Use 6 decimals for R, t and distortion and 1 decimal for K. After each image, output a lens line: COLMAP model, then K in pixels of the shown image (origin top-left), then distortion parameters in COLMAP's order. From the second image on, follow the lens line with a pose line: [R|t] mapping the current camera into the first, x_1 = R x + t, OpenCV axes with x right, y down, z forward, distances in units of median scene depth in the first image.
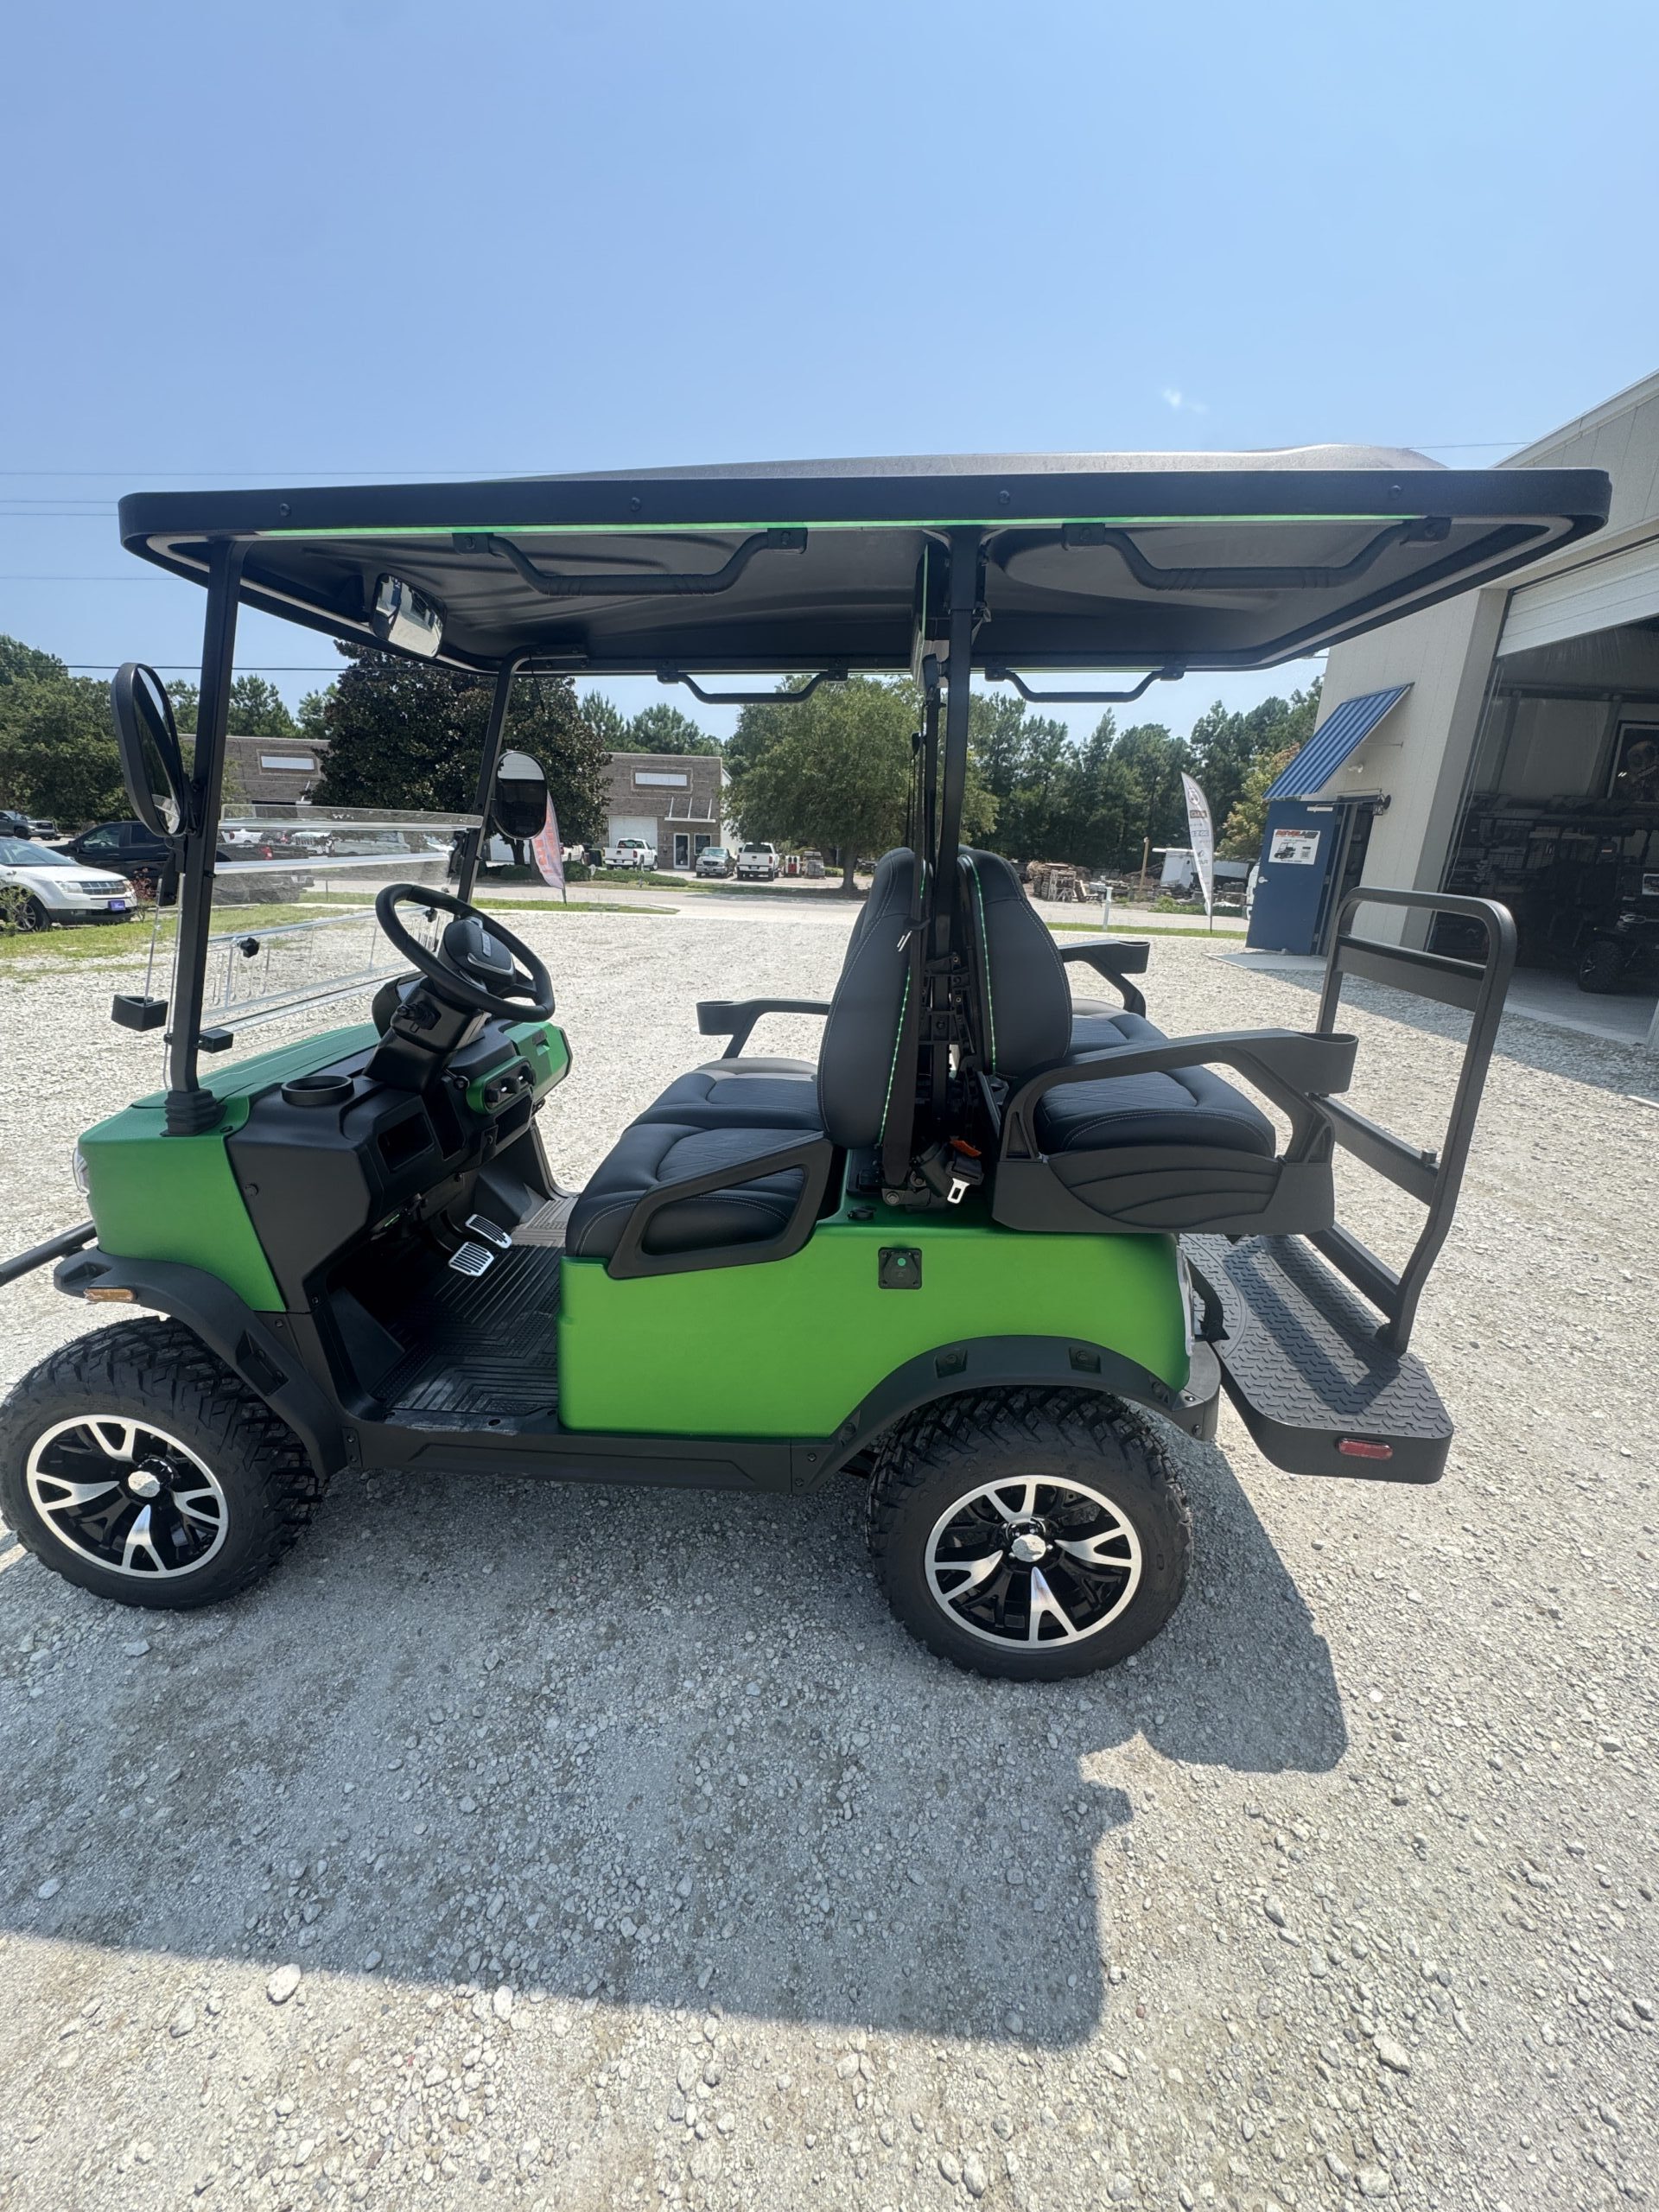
lens RADIAL K [[891.1, 0, 825.9], [0, 891.1, 1097.6], [0, 0, 1]] dist [0.001098, 0.000348]
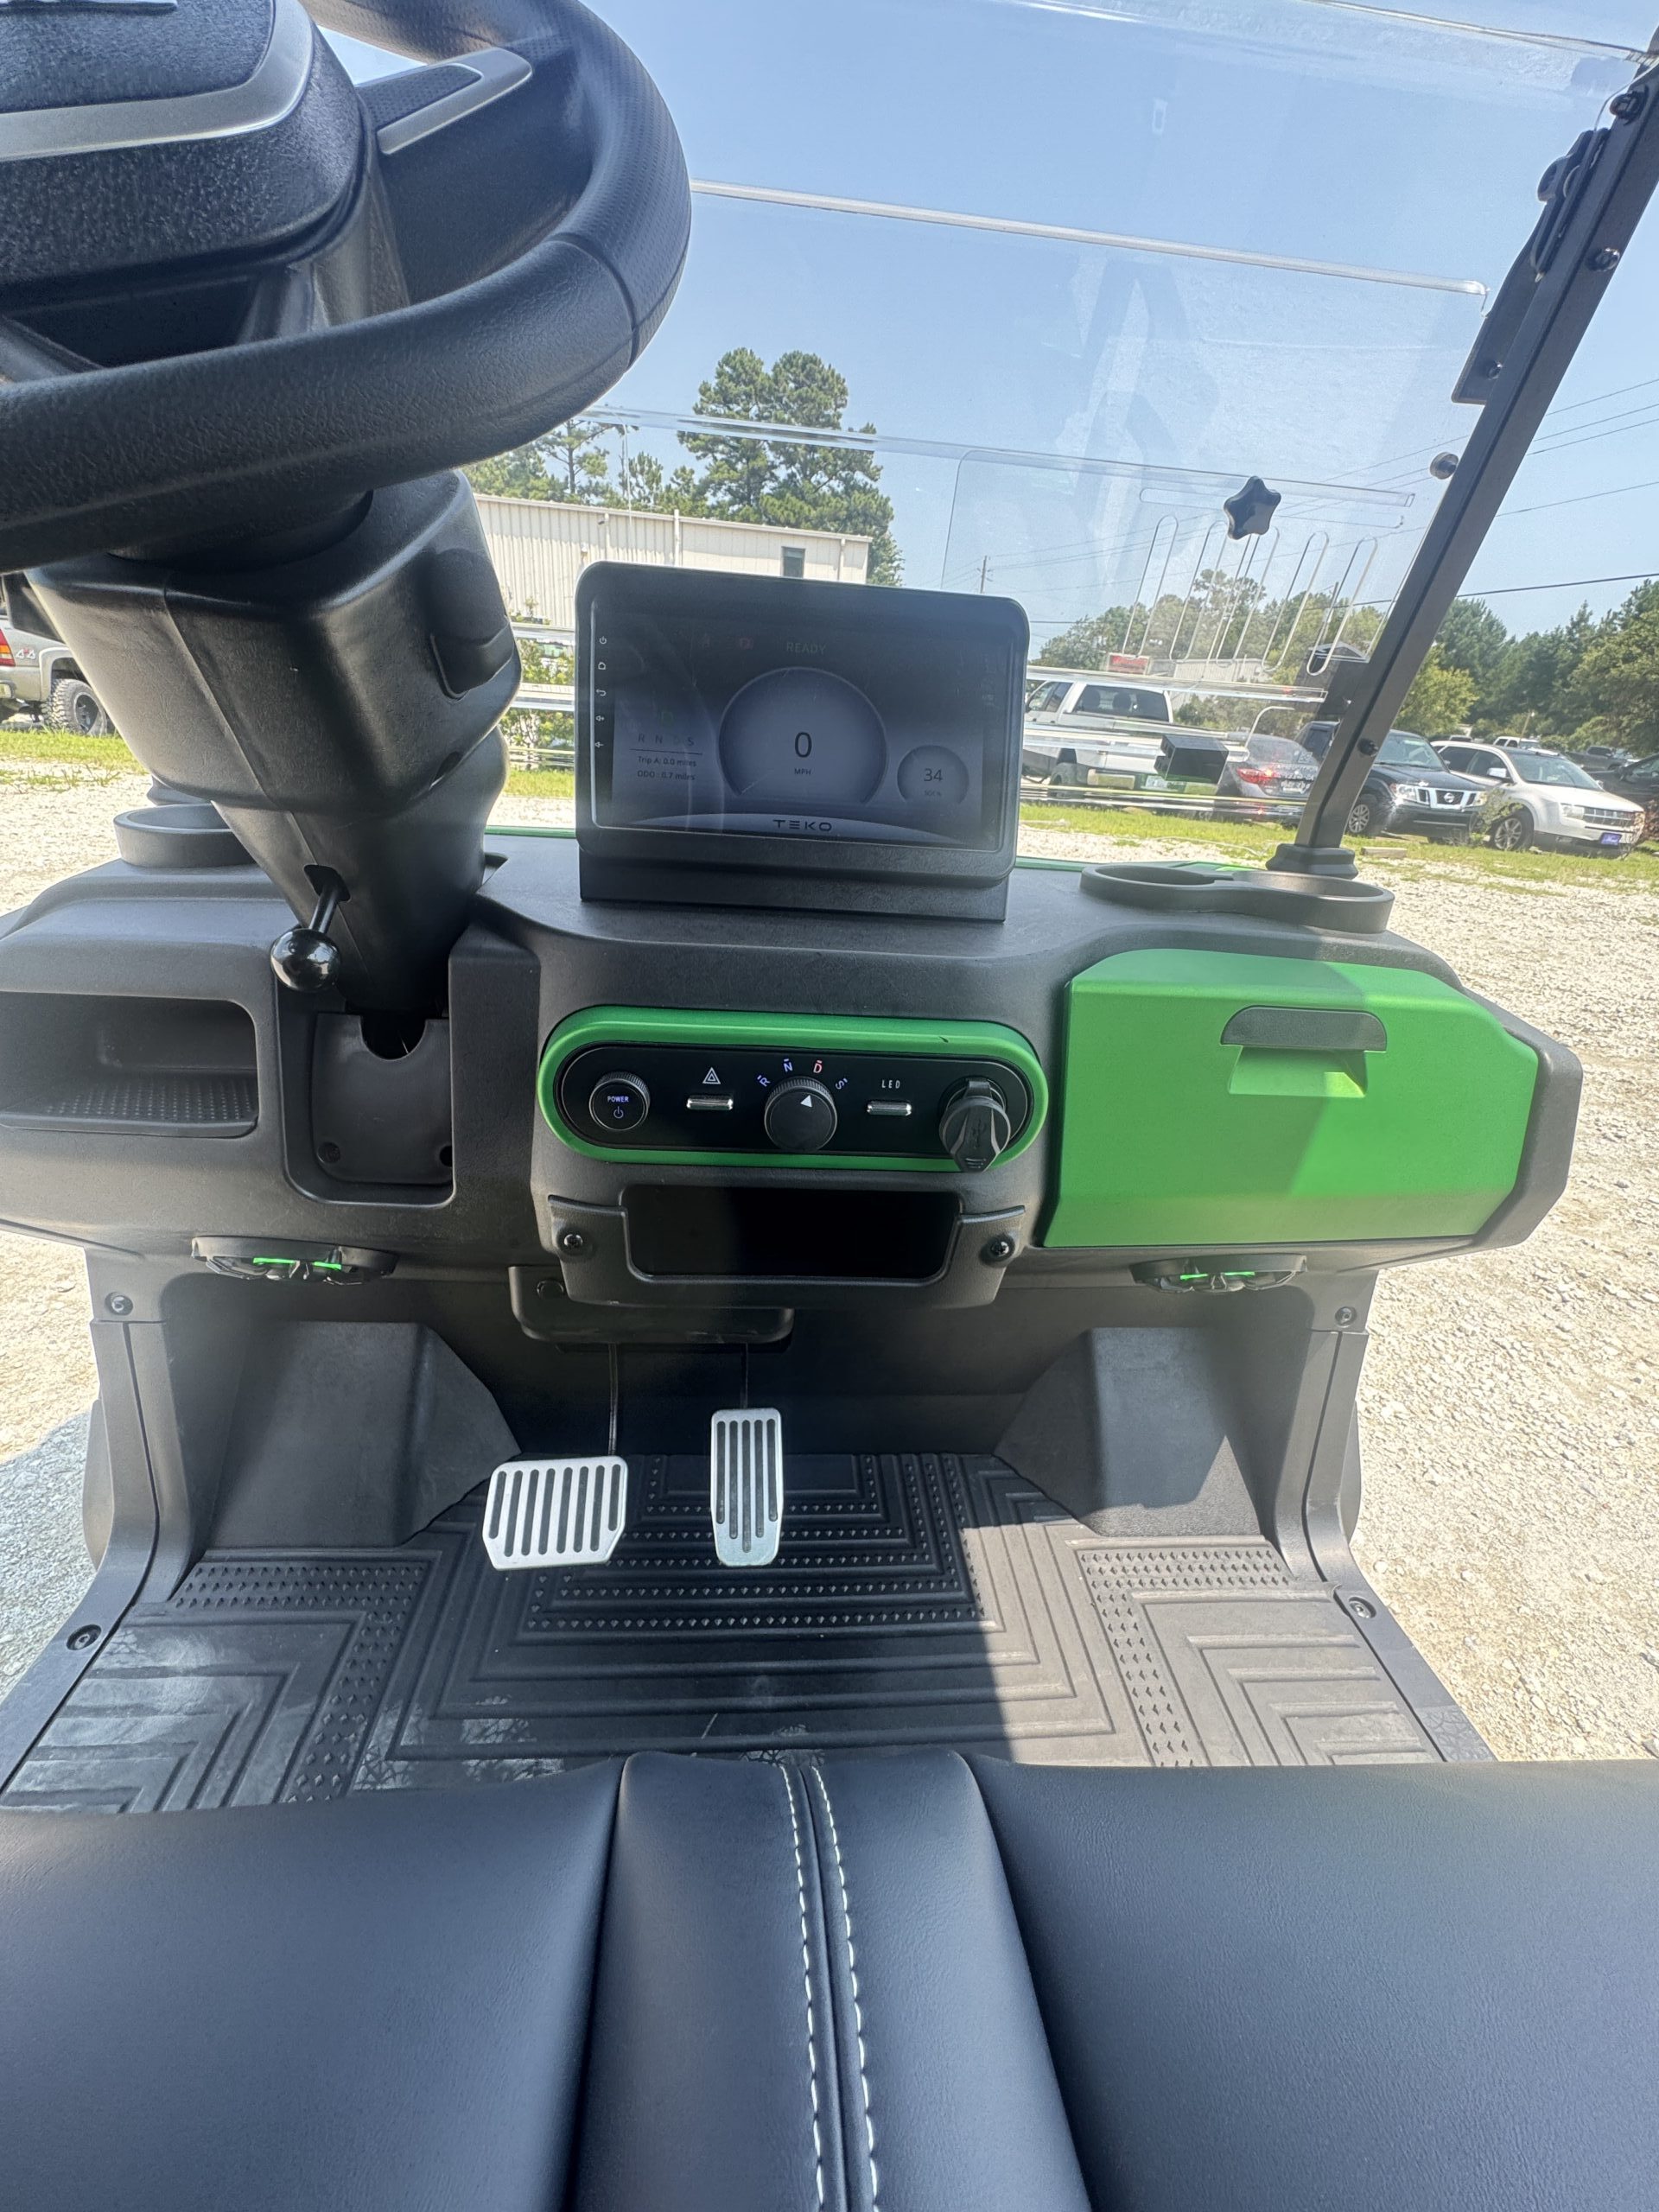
lens RADIAL K [[878.6, 0, 829.5], [0, 878.6, 1106.0], [0, 0, 1]] dist [-0.002470, -0.000201]
pose [[0.147722, 0.414440, -0.898007, -0.087229], [-0.351052, 0.870820, 0.344145, -0.063501], [0.924630, 0.264409, 0.274129, 0.637573]]
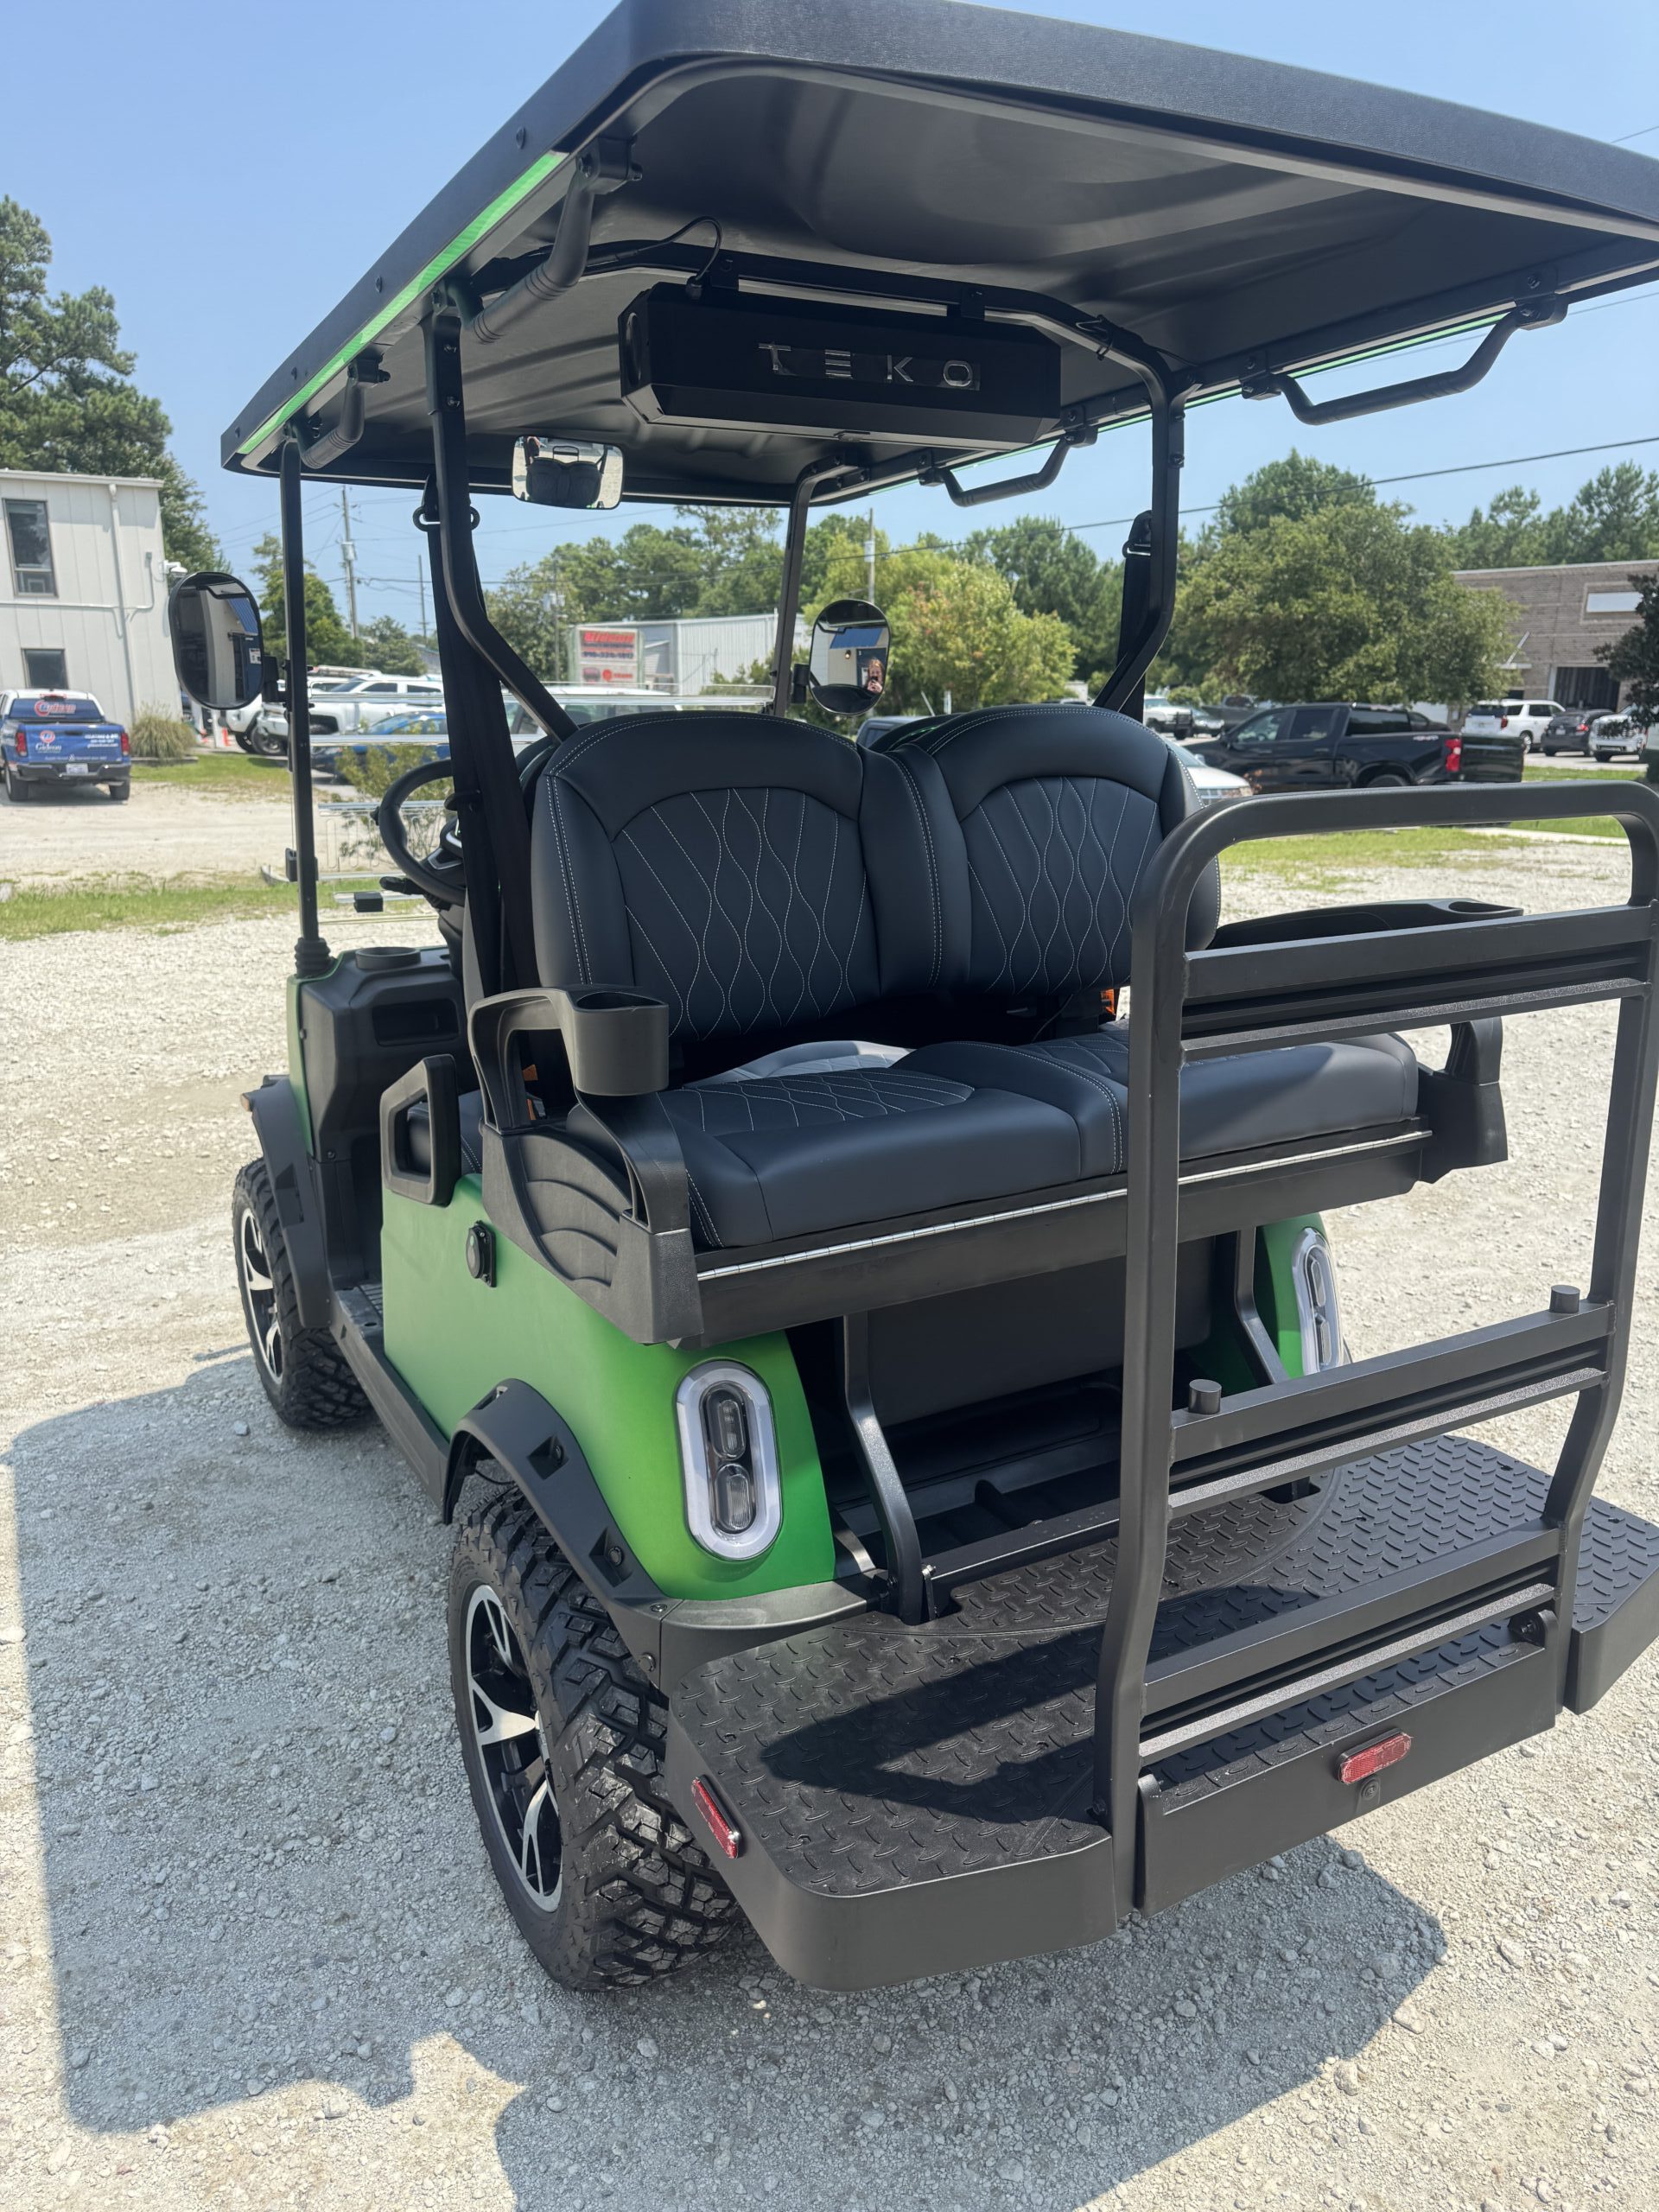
lens RADIAL K [[1560.1, 0, 829.5], [0, 1560.1, 1106.0], [0, 0, 1]] dist [0.058878, -0.073507]
pose [[0.544799, 0.188170, -0.817182, 0.659144], [-0.226659, 0.971269, 0.072542, -0.048185], [0.807354, 0.145701, 0.571796, 0.230295]]
